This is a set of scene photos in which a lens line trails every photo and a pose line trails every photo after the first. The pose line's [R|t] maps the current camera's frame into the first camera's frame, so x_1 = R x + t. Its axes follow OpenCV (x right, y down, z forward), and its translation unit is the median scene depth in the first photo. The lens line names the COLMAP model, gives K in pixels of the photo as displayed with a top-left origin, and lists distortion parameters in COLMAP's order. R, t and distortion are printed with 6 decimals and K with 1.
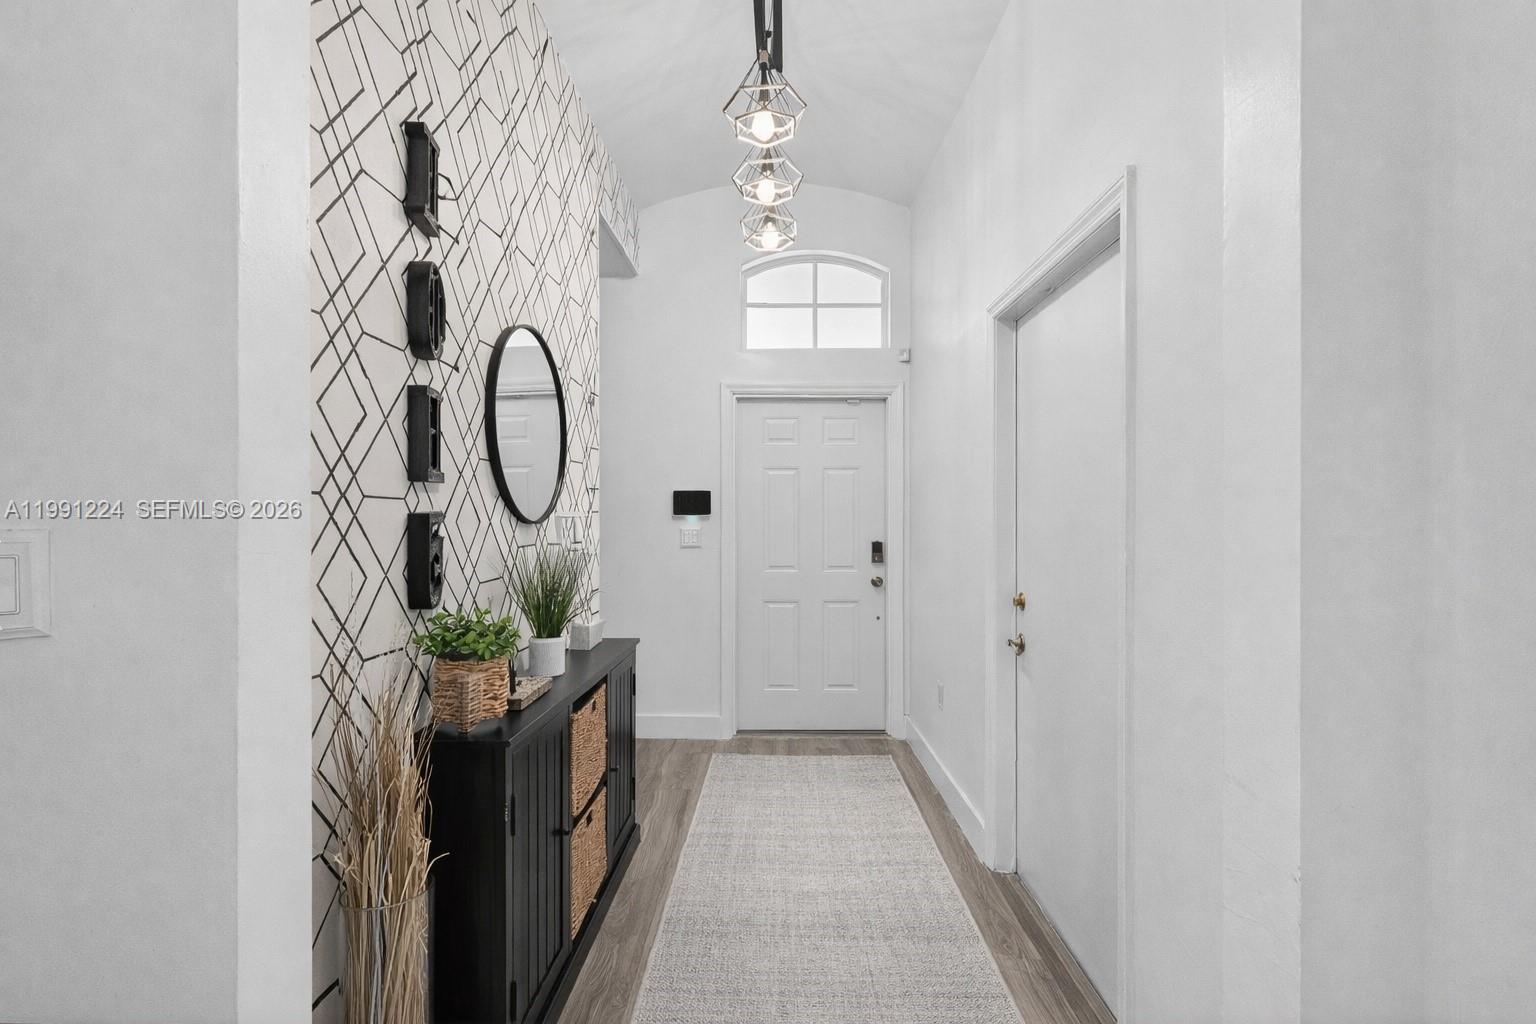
lens RADIAL K [[667.9, 0, 782.2], [0, 667.9, 538.0], [0, 0, 1]] dist [0.001263, 0.000208]
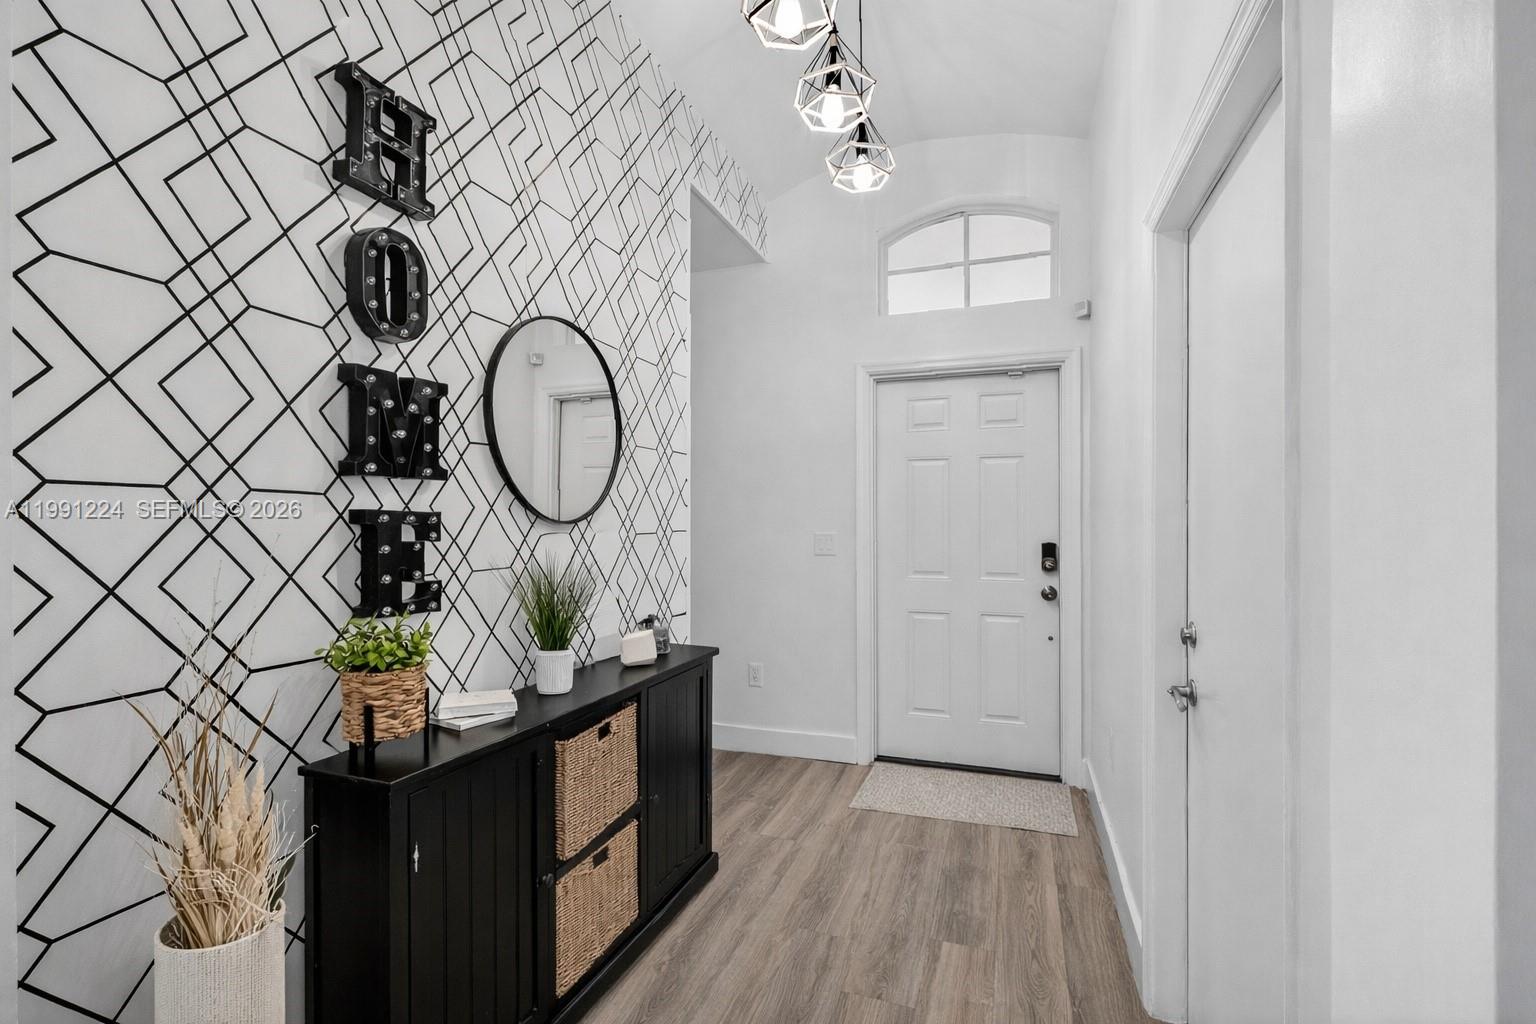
lens RADIAL K [[679.8, 0, 773.7], [0, 679.8, 527.2], [0, 0, 1]] dist [0.000252, -0.000082]
pose [[0.939921, 0.000757, -0.341393, 0.168124], [-0.007718, 0.999789, -0.019034, 0.003704], [0.341306, 0.020525, 0.939728, 0.174925]]
